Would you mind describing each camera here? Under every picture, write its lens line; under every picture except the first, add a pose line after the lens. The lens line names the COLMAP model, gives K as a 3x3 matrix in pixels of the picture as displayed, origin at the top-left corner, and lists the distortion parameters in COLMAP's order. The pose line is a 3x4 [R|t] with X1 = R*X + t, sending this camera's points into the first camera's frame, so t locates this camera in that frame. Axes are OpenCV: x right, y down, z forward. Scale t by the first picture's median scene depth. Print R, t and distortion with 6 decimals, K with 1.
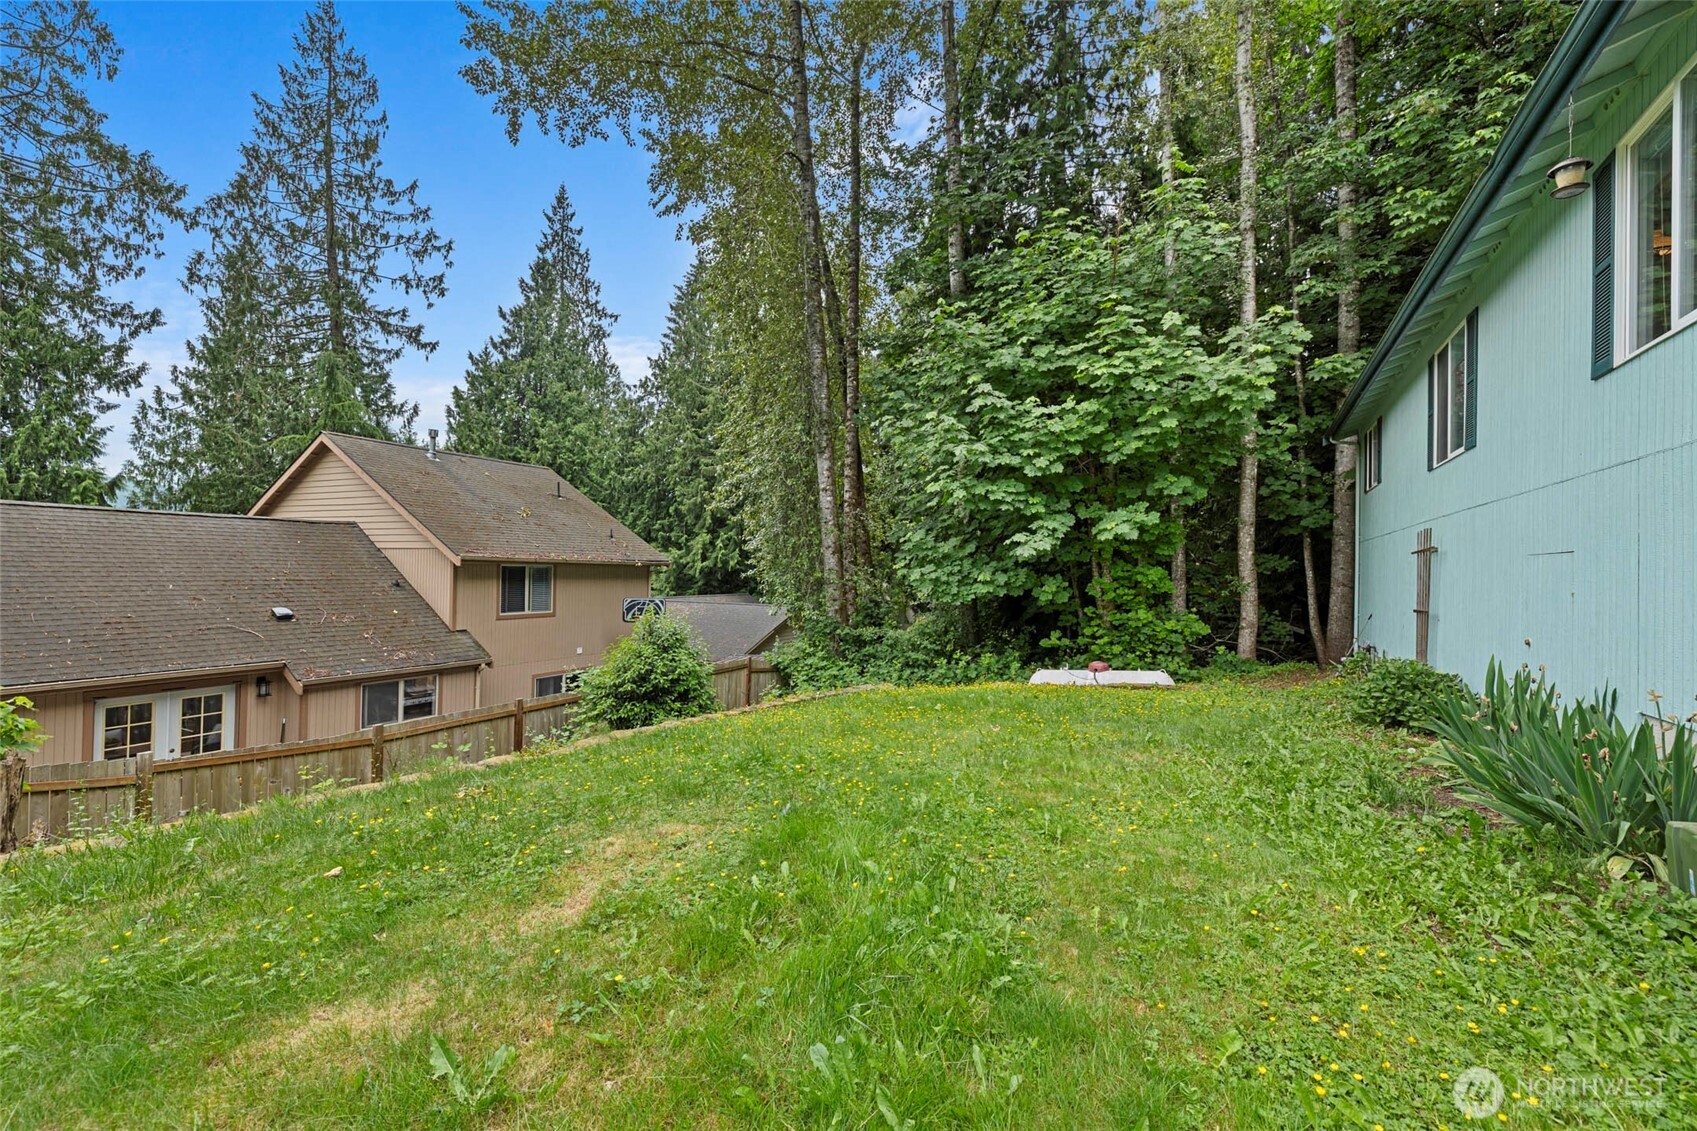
lens RADIAL K [[710.0, 0, 848.5], [0, 710.0, 565.5], [0, 0, 1]] dist [0.009153, 0.000136]
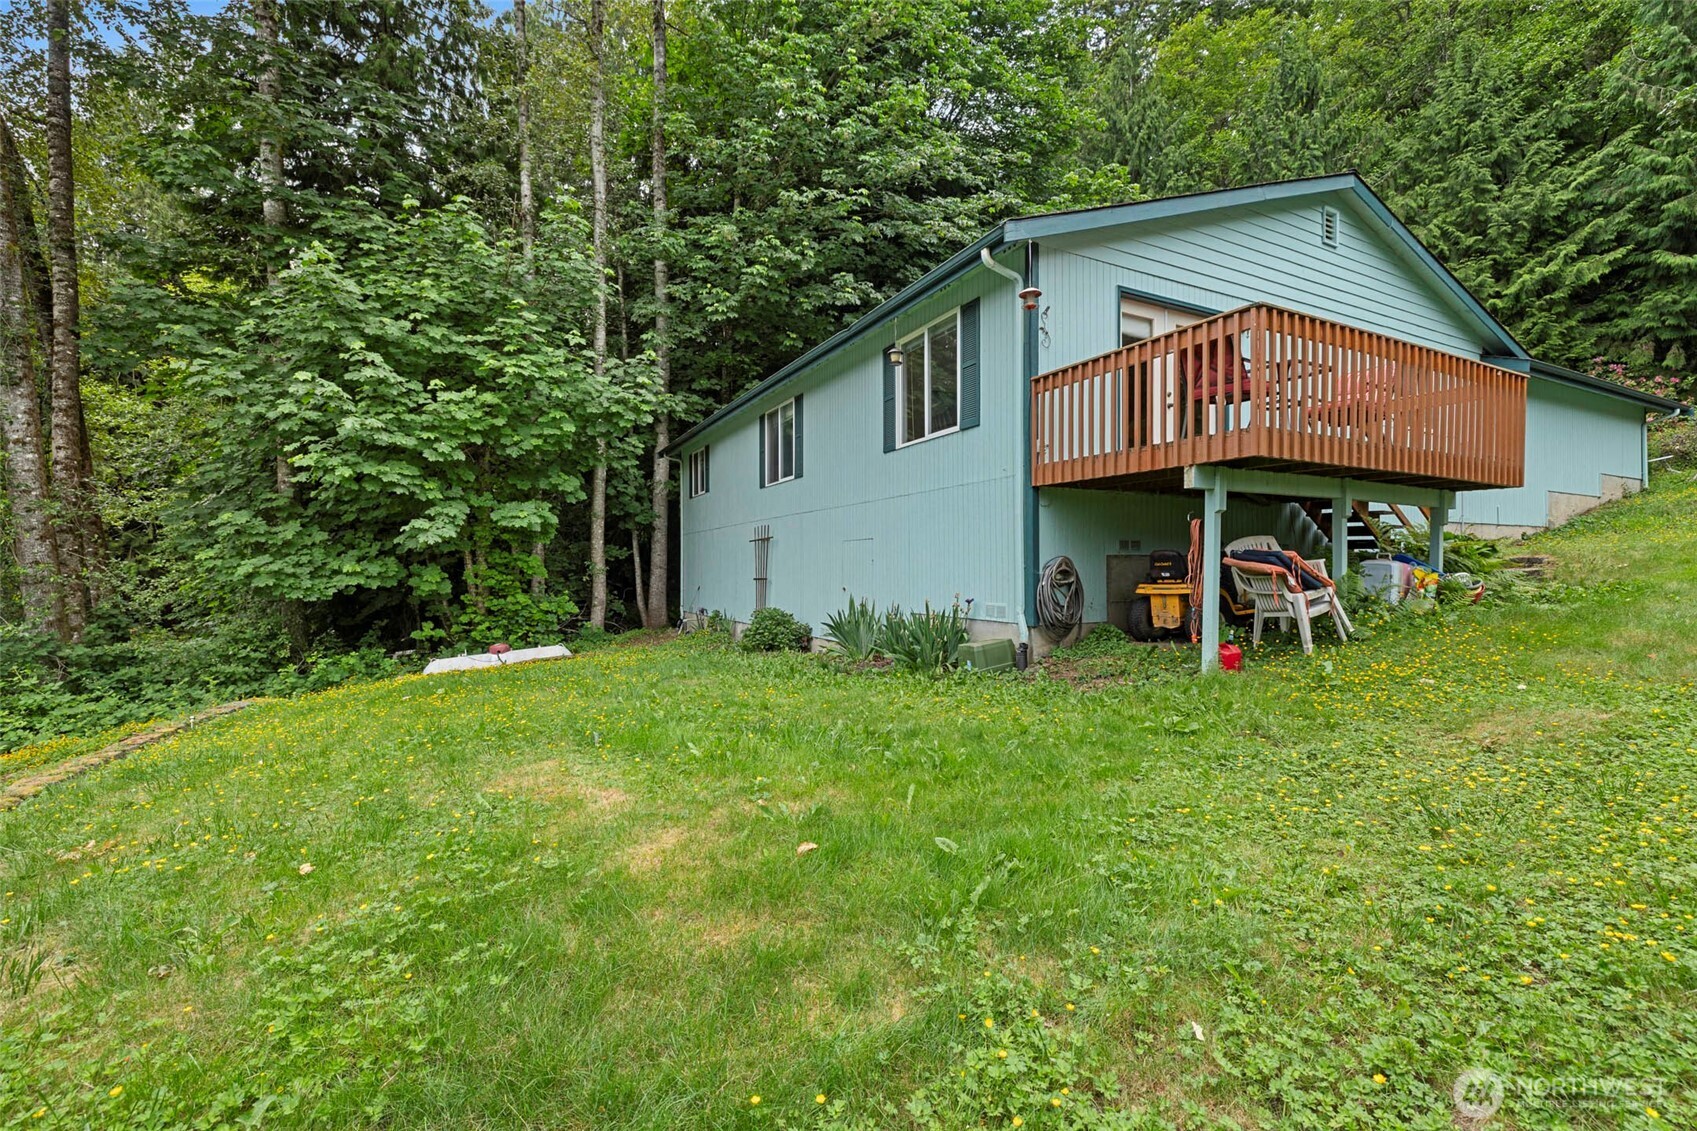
lens RADIAL K [[710.0, 0, 848.5], [0, 710.0, 565.5], [0, 0, 1]] dist [0.009153, 0.000136]
pose [[0.561484, -0.019797, 0.827251, -0.224468], [0.011319, 0.999804, 0.016244, 0.007905], [-0.827410, 0.000243, 0.561598, -0.014836]]
